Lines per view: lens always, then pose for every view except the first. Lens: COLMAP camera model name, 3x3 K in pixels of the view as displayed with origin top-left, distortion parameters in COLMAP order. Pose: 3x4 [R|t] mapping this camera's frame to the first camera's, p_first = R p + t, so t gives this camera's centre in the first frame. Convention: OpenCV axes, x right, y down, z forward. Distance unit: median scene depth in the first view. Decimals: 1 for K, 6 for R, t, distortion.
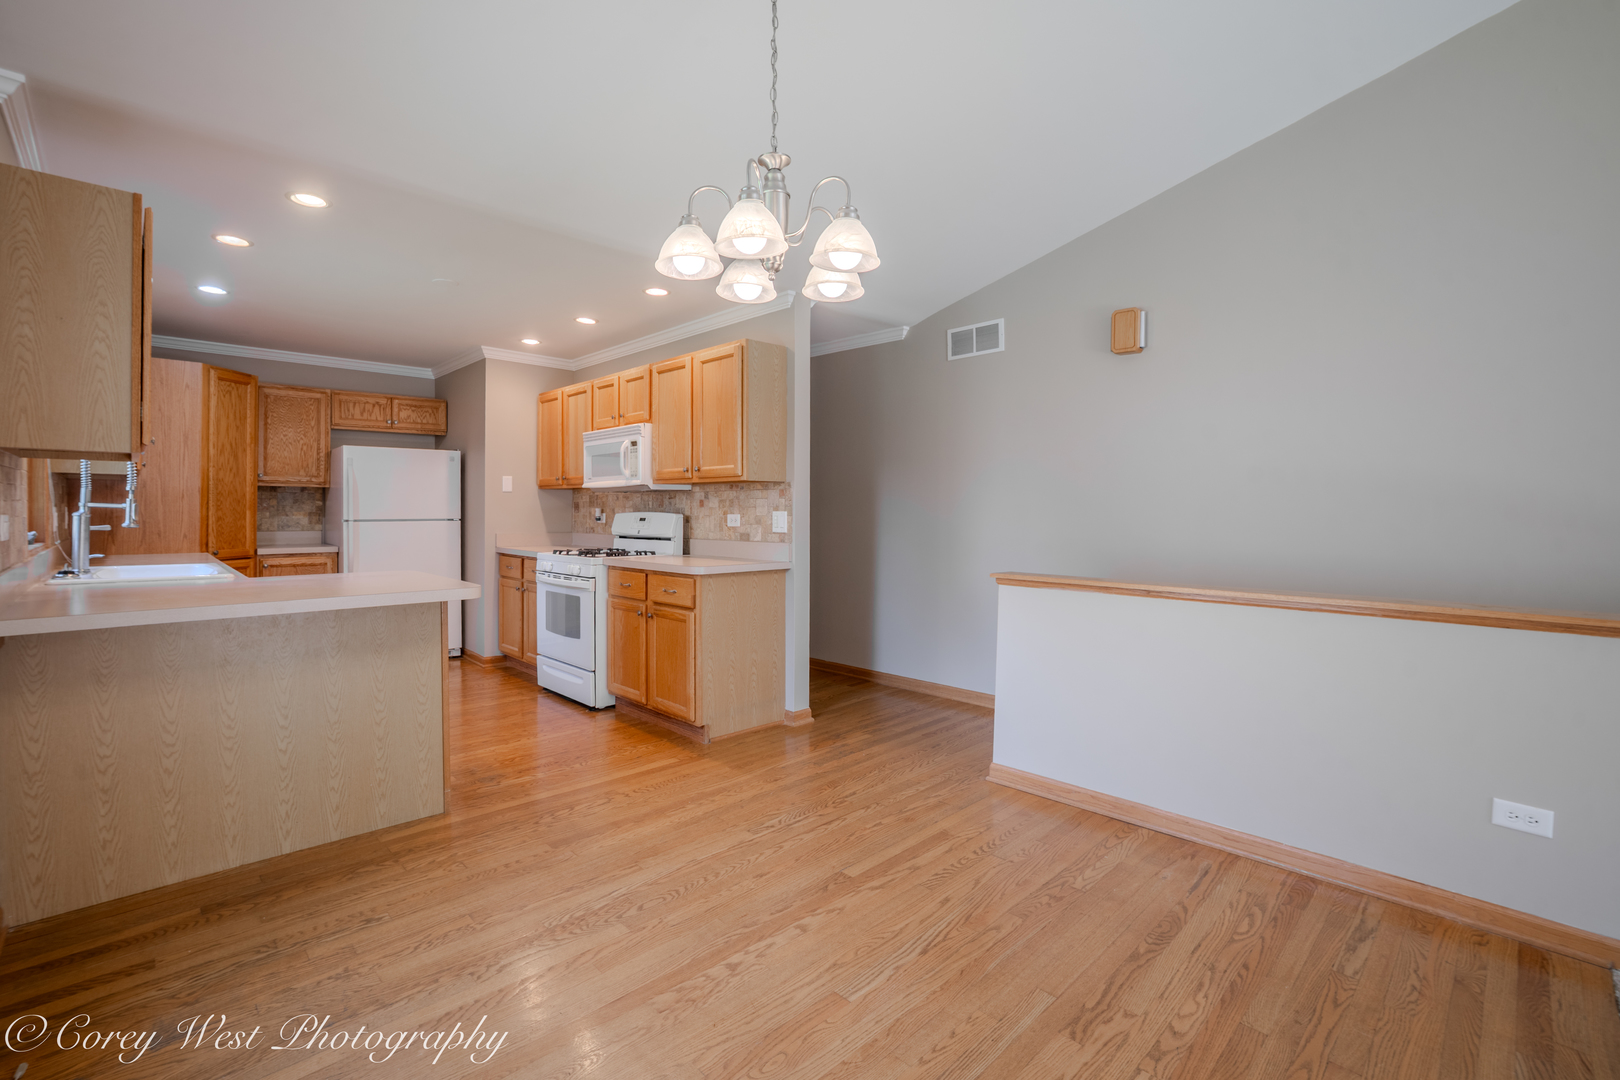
lens RADIAL K [[715.8, 0, 787.5], [0, 715.8, 515.9], [0, 0, 1]] dist [-0.046203, 0.013215]
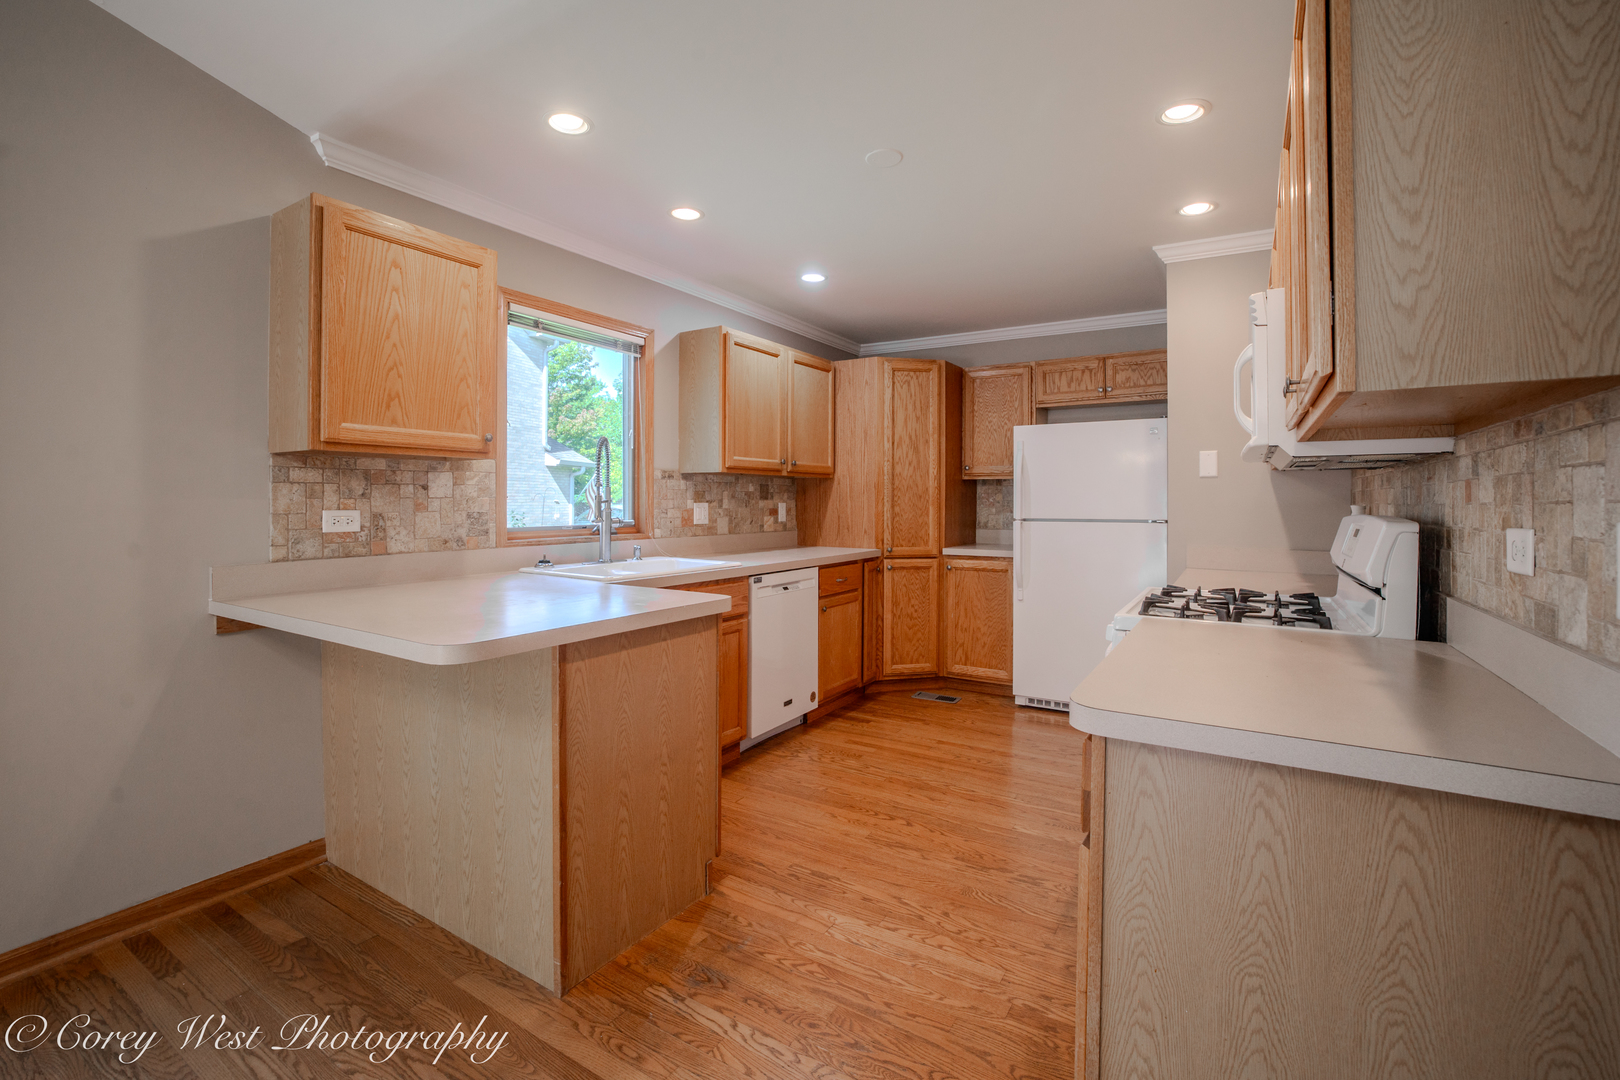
lens RADIAL K [[715.8, 0, 811.5], [0, 715.8, 503.4], [0, 0, 1]] dist [-0.046203, 0.013215]
pose [[0.260524, 0.000298, -0.965467, 0.112276], [-0.009703, 0.999950, -0.002309, -0.009016], [0.965419, 0.009969, 0.260513, 0.699410]]
